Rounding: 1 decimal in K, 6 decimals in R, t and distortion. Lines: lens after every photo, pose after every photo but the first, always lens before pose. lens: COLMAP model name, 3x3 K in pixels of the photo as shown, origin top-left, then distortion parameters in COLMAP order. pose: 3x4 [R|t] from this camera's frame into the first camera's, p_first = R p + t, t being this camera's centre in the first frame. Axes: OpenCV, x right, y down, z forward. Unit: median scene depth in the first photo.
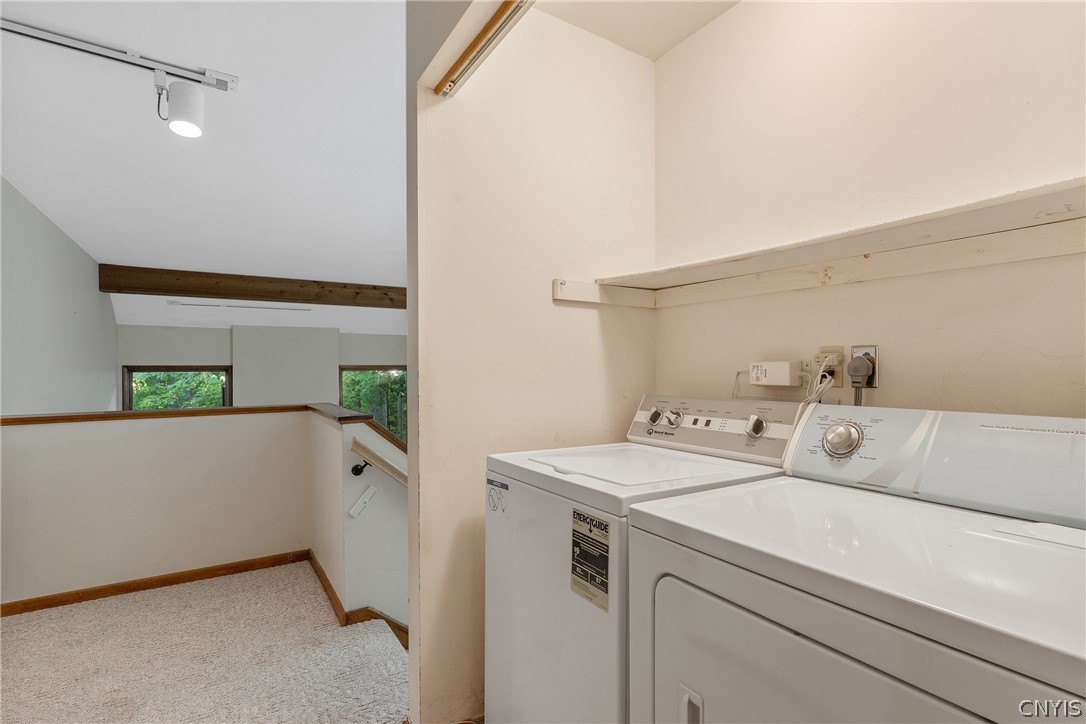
lens RADIAL K [[528.2, 0, 567.4], [0, 528.2, 375.6], [0, 0, 1]] dist [-0.000286, 0.000157]
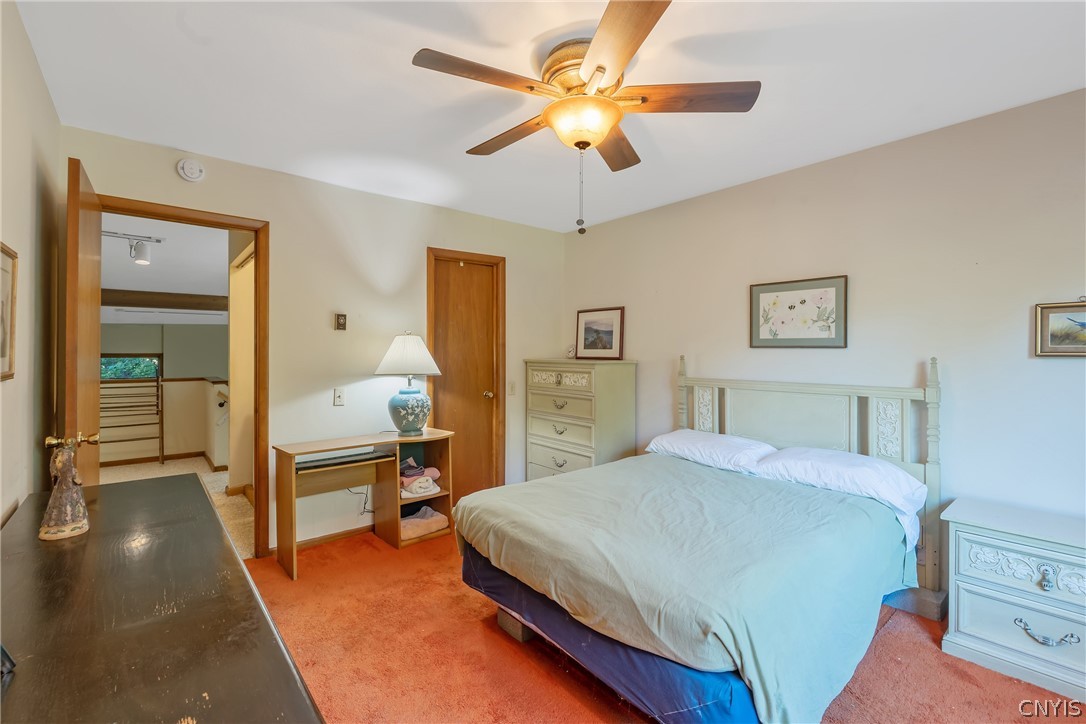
lens RADIAL K [[480.6, 0, 541.9], [0, 480.6, 357.5], [0, 0, 1]] dist [-0.001861, 0.000100]
pose [[0.994748, 0.003935, 0.102275, 0.569852], [-0.003660, 0.999989, -0.002882, -0.017081], [-0.102285, 0.002492, 0.994752, -0.893895]]
